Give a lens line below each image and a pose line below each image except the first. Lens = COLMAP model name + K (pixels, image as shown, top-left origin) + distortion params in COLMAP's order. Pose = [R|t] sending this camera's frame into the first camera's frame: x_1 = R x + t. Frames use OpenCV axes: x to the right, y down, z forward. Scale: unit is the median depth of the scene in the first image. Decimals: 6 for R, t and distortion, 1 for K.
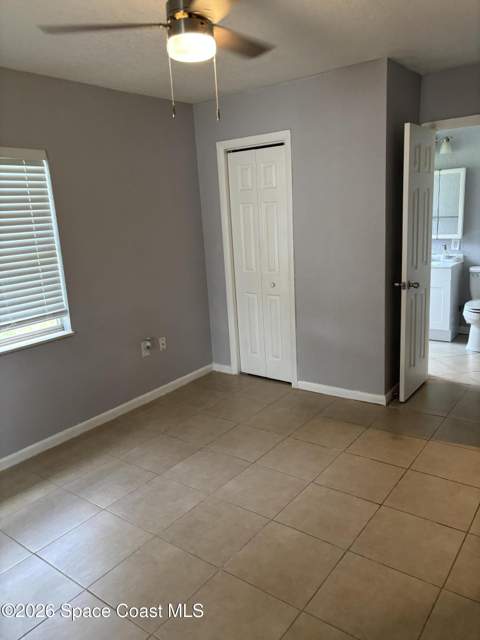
lens RADIAL K [[474.7, 0, 238.3], [0, 474.7, 319.0], [0, 0, 1]] dist [0.038178, -0.054748]
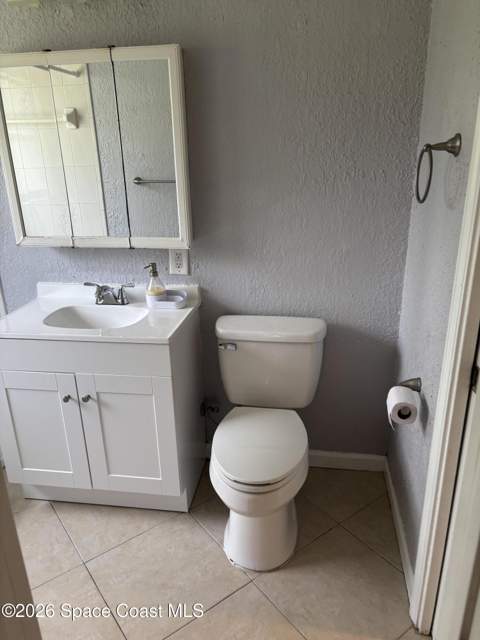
lens RADIAL K [[474.7, 0, 240.6], [0, 474.7, 324.0], [0, 0, 1]] dist [0.038178, -0.054748]
pose [[0.874954, -0.136224, 0.464648, 0.437907], [0.084726, 0.987877, 0.130080, -0.212347], [-0.476735, -0.074447, 0.875889, 0.886874]]
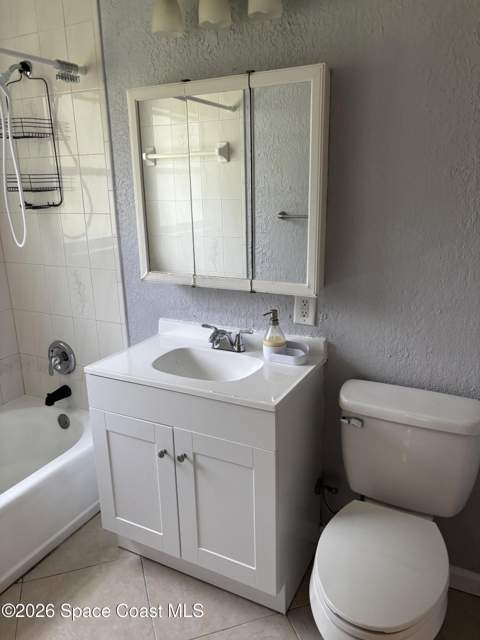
lens RADIAL K [[474.7, 0, 239.6], [0, 474.7, 317.6], [0, 0, 1]] dist [0.038178, -0.054748]
pose [[0.984772, -0.017421, 0.172974, 0.494952], [0.010450, 0.999099, 0.041134, -0.230631], [-0.173535, -0.038700, 0.984067, 0.954978]]
